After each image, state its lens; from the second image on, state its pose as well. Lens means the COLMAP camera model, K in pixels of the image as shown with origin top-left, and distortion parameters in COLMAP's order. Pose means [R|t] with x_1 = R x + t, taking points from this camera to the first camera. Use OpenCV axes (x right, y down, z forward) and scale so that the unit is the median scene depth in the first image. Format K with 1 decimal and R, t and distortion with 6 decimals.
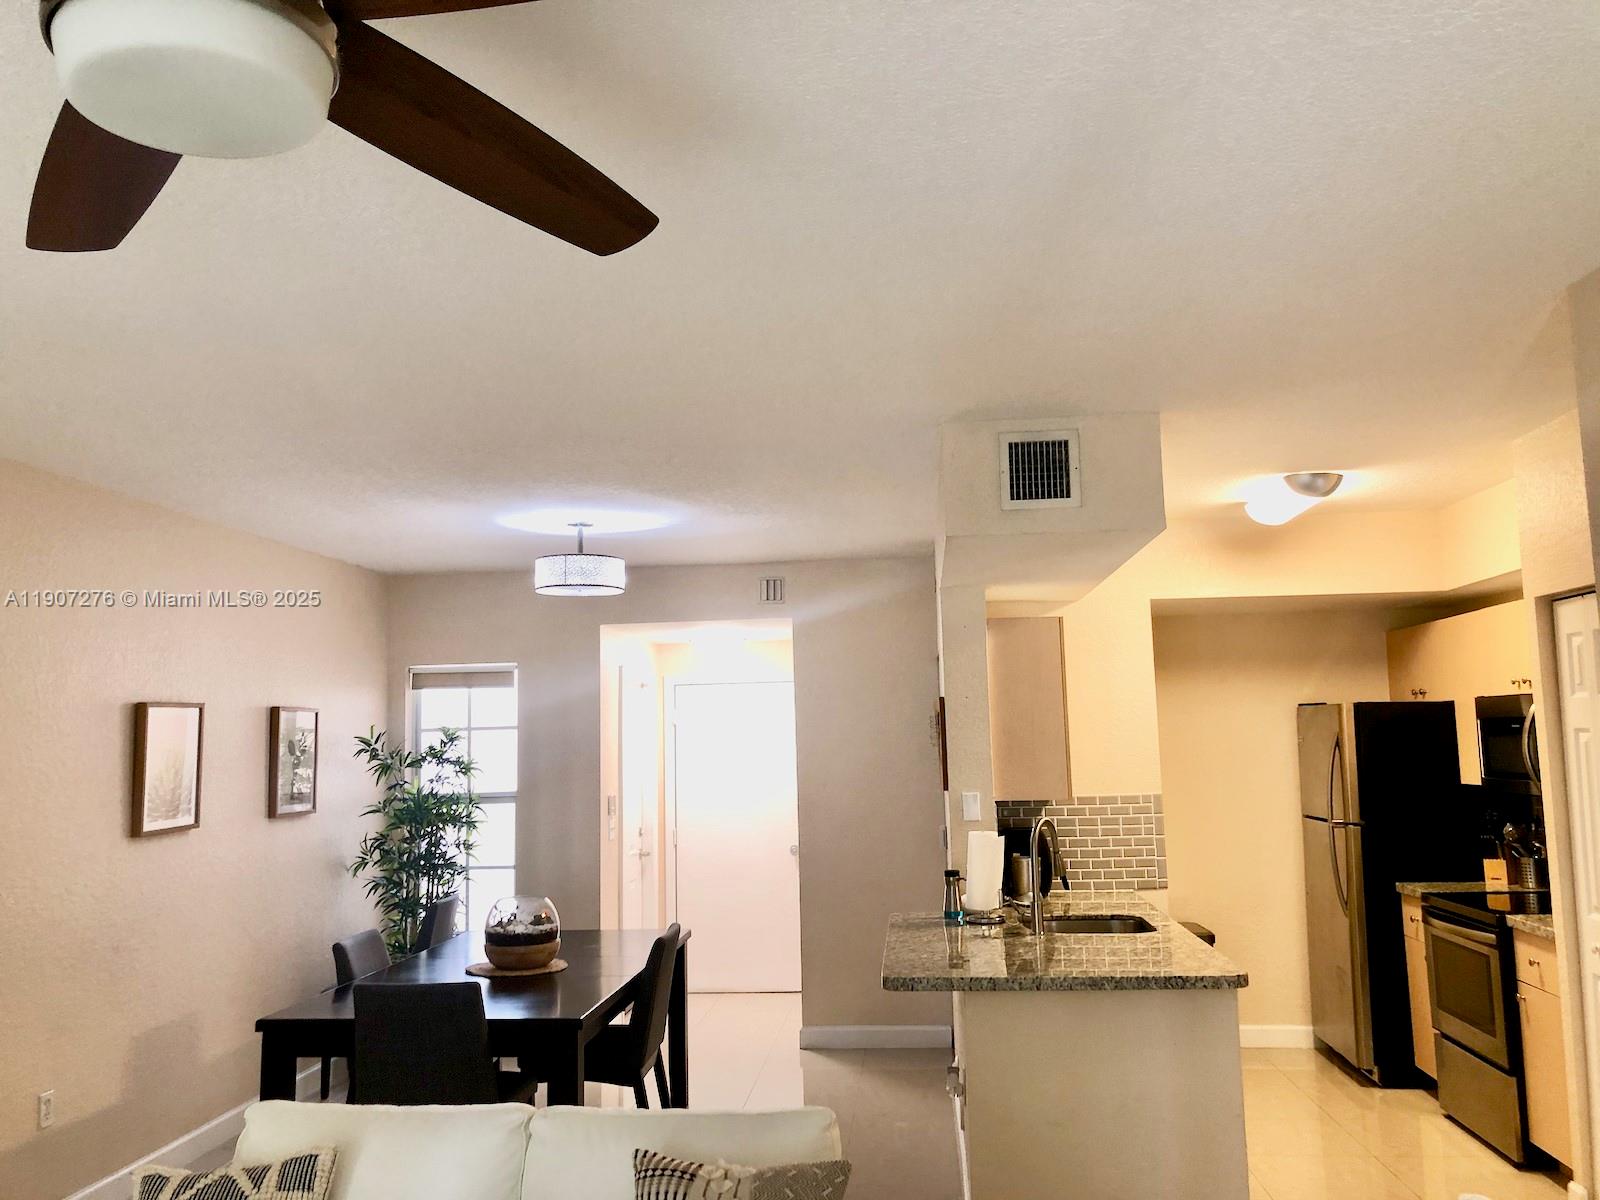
lens RADIAL K [[1317.5, 0, 796.7], [0, 1317.5, 586.4], [0, 0, 1]] dist [0.034914, -0.031715]
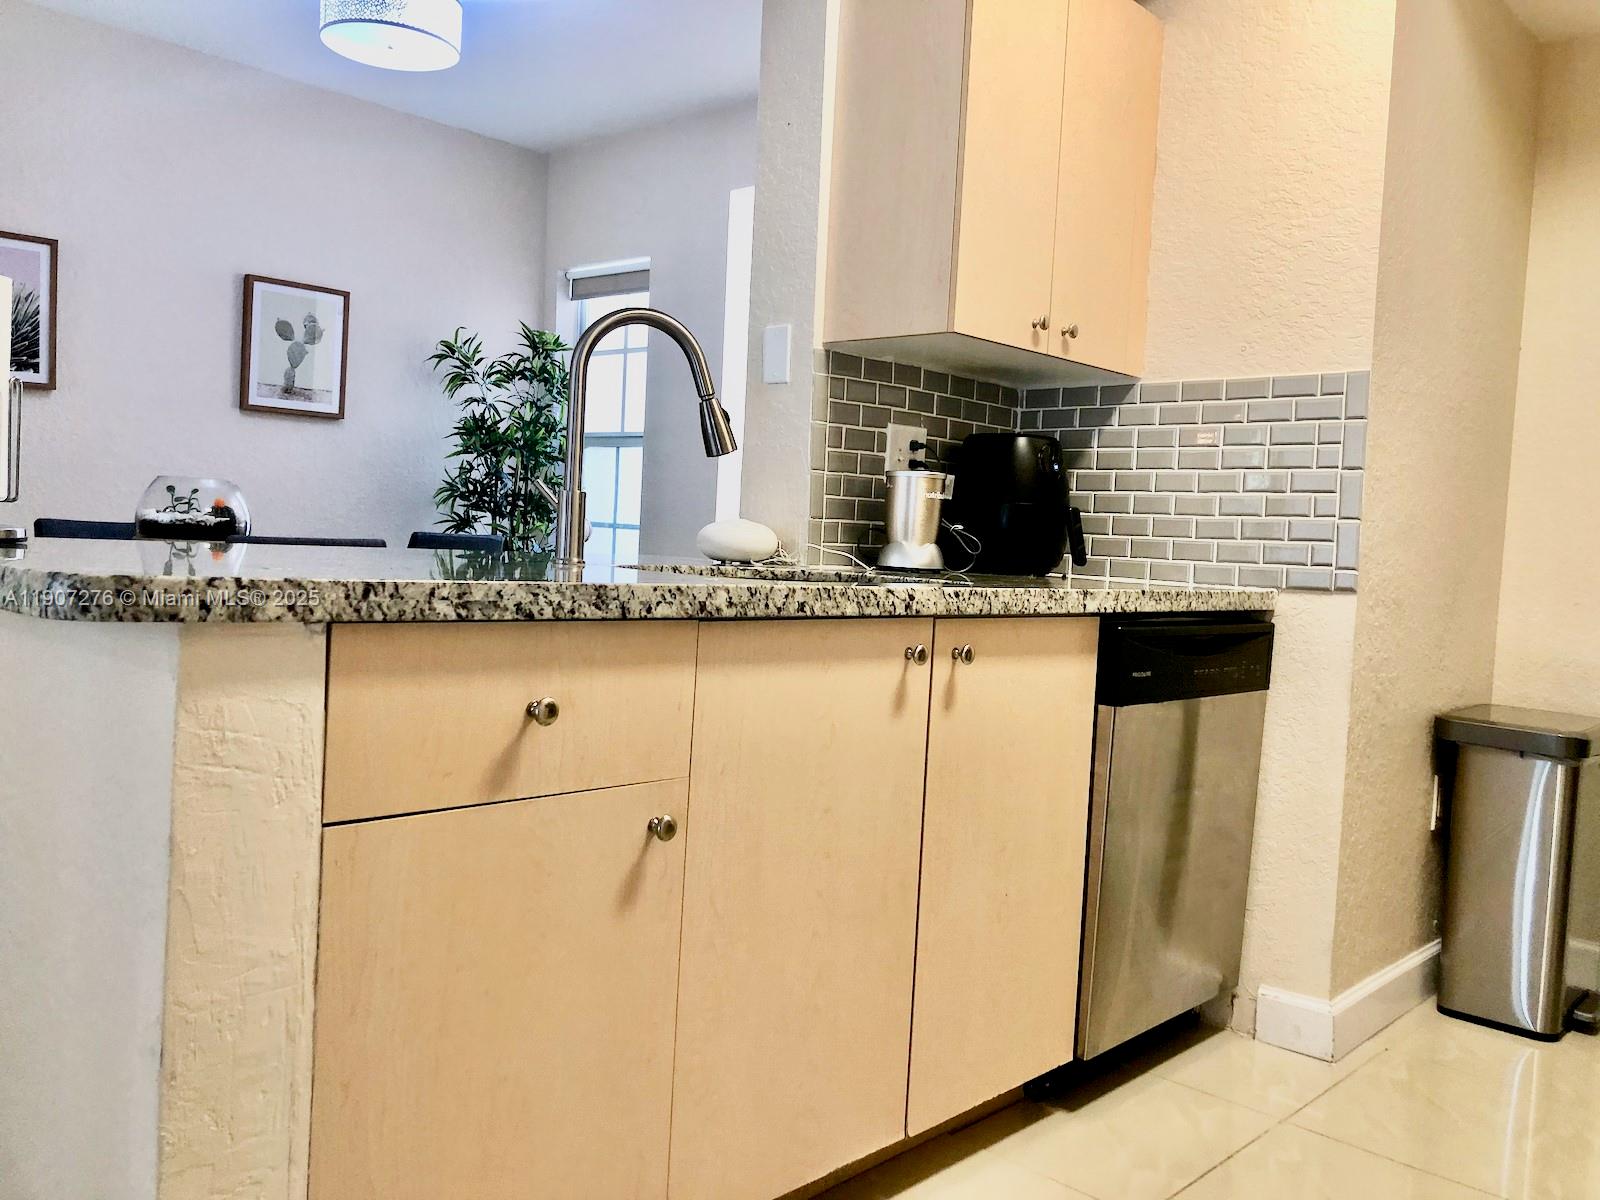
lens RADIAL K [[1317.5, 0, 791.7], [0, 1317.5, 581.6], [0, 0, 1]] dist [0.034914, -0.031715]
pose [[0.778180, 0.088778, -0.621734, 0.401448], [0.002588, 0.989497, 0.144531, 0.162220], [0.628035, -0.114080, 0.769777, 0.558899]]
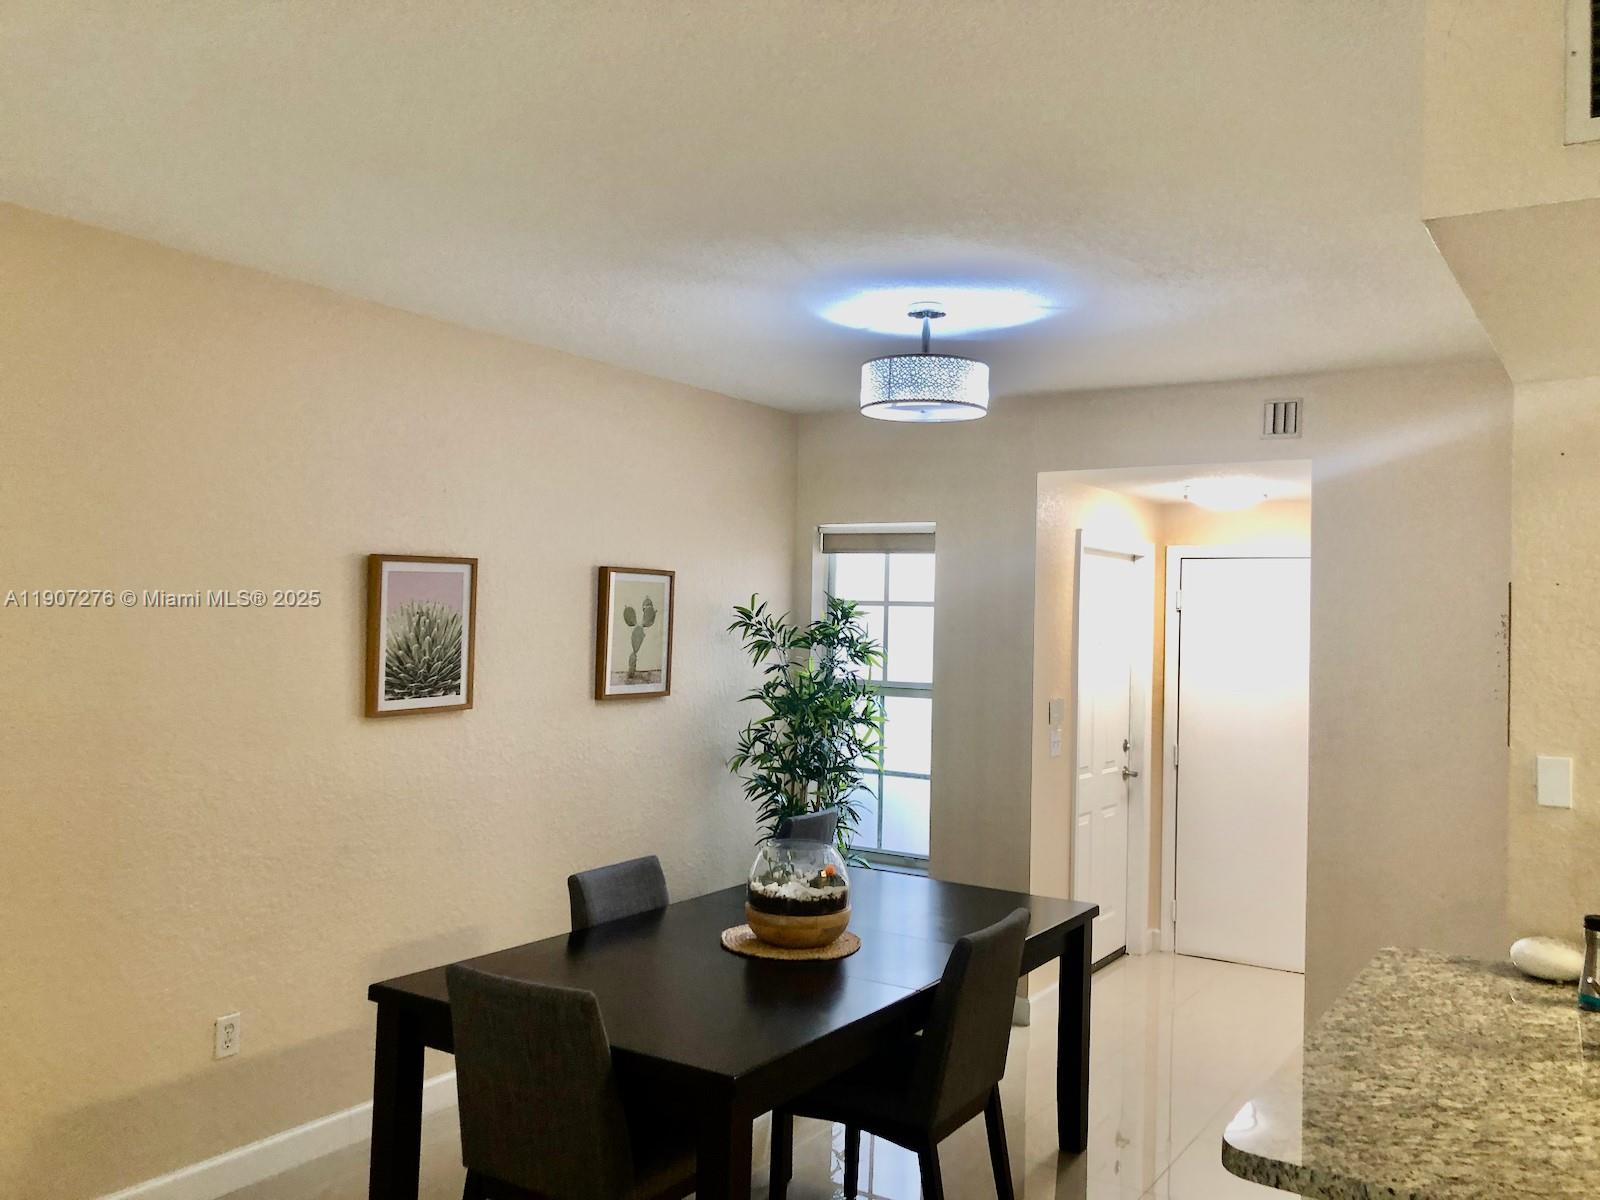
lens RADIAL K [[1317.5, 0, 812.5], [0, 1317.5, 584.6], [0, 0, 1]] dist [0.034914, -0.031715]
pose [[0.889732, 0.035539, -0.455097, 0.096181], [0.007533, 0.995686, 0.092482, 0.027364], [0.456421, -0.085713, 0.885626, 0.333413]]
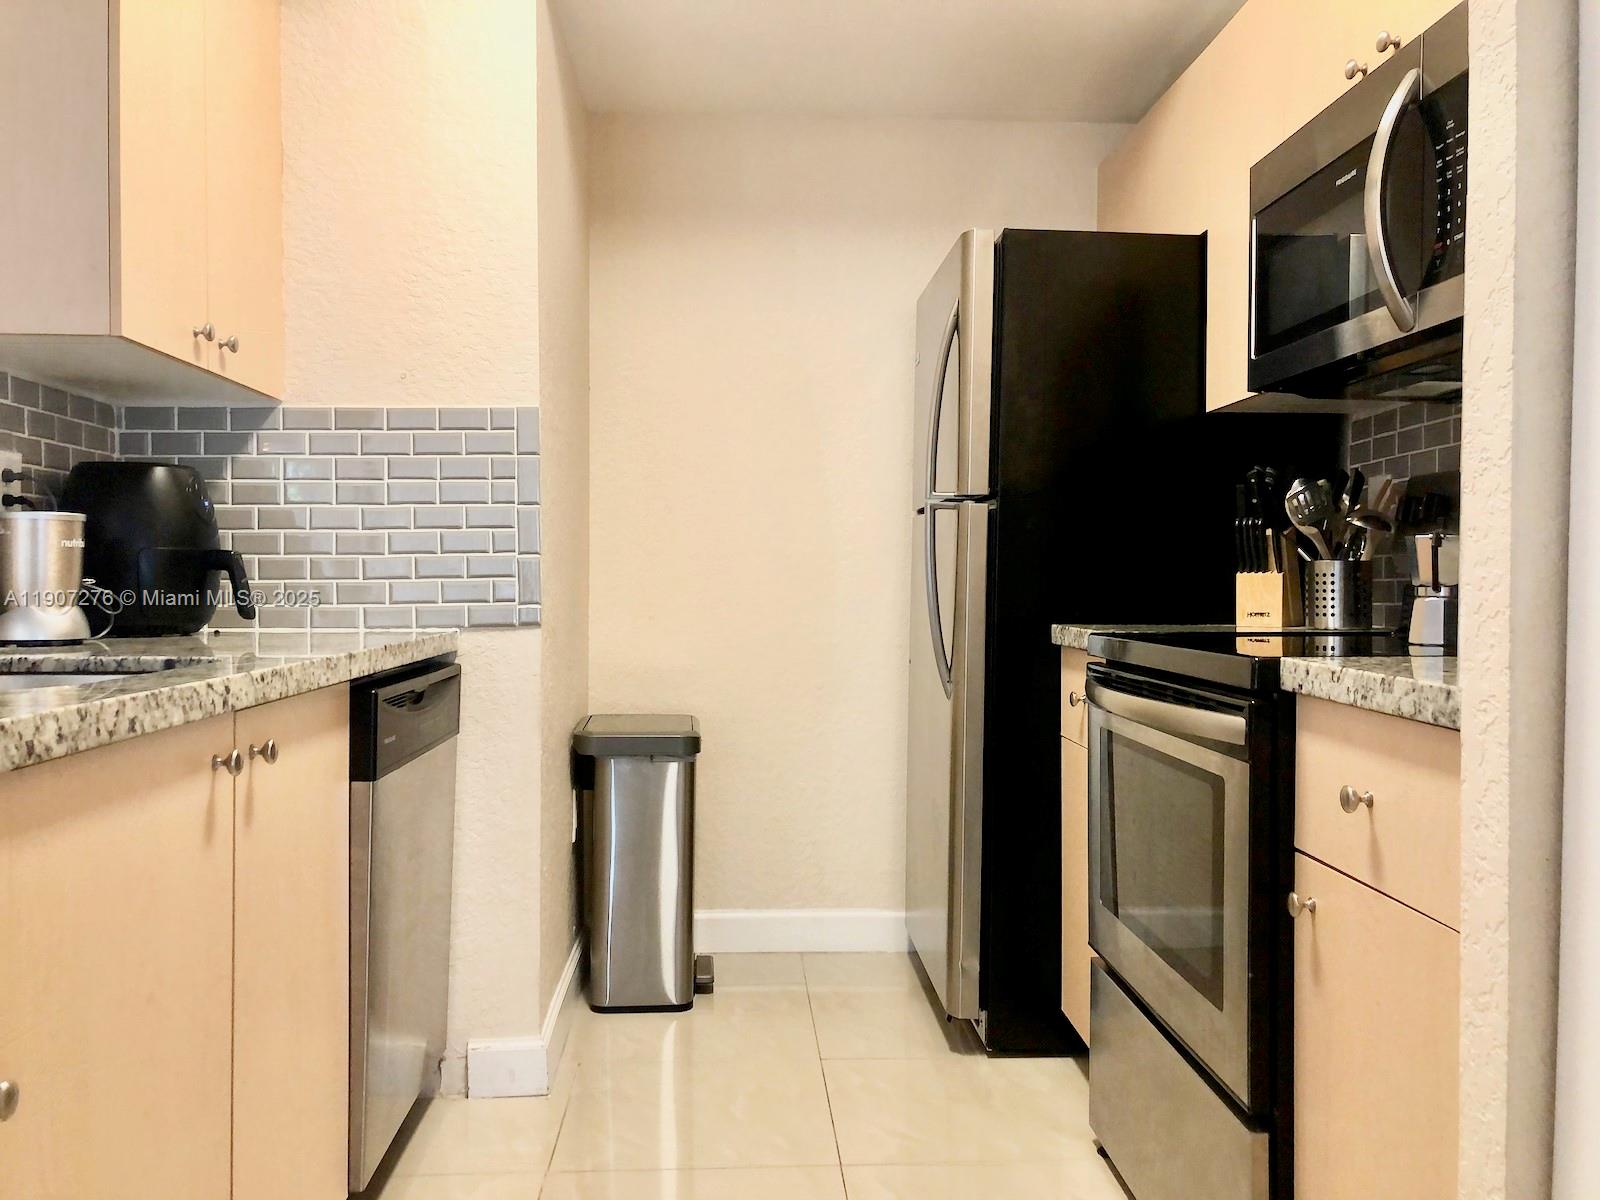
lens RADIAL K [[1317.5, 0, 795.2], [0, 1317.5, 589.5], [0, 0, 1]] dist [0.034914, -0.031715]
pose [[0.989854, 0.024580, 0.139943, 0.301212], [-0.042166, 0.991370, 0.124126, 0.159167], [-0.135684, -0.128768, 0.982349, 0.569091]]
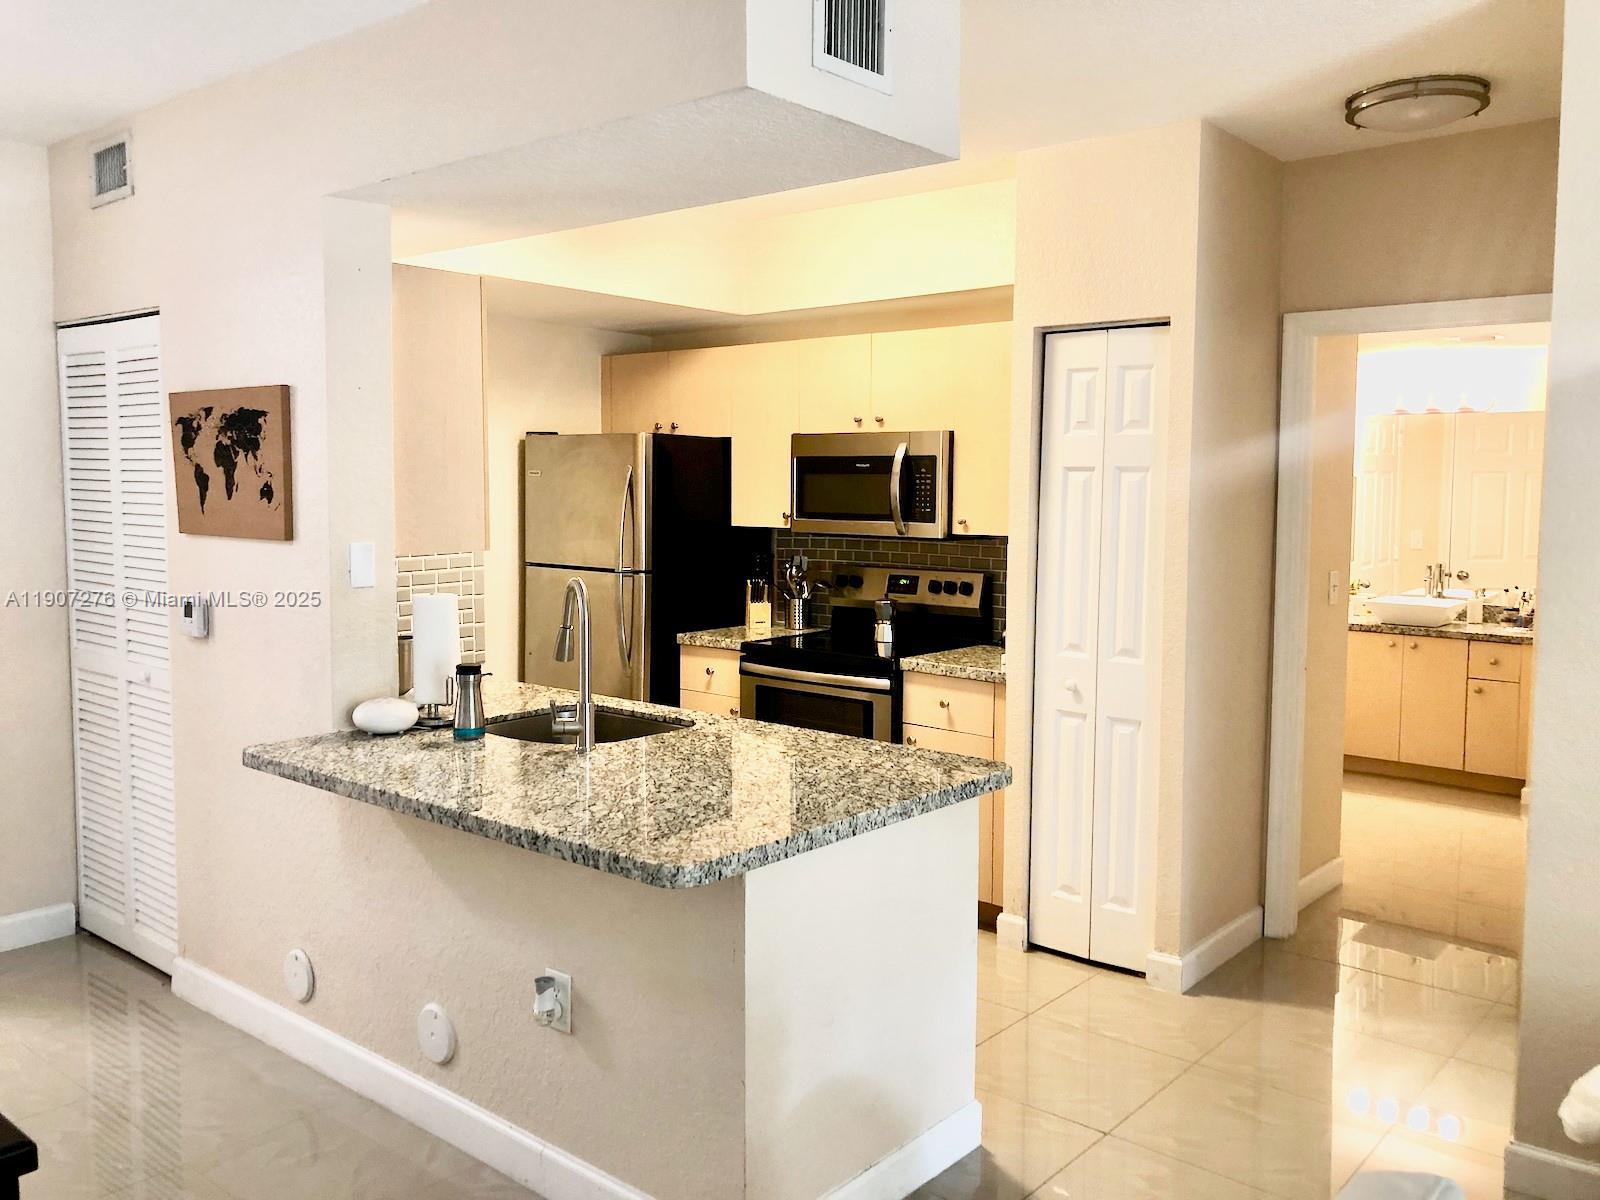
lens RADIAL K [[1317.5, 0, 790.6], [0, 1317.5, 595.4], [0, 0, 1]] dist [0.034914, -0.031715]
pose [[0.582112, -0.046428, 0.811782, -0.233232], [-0.114064, 0.983834, 0.138061, 0.064481], [-0.805068, -0.172962, 0.567406, 0.431954]]
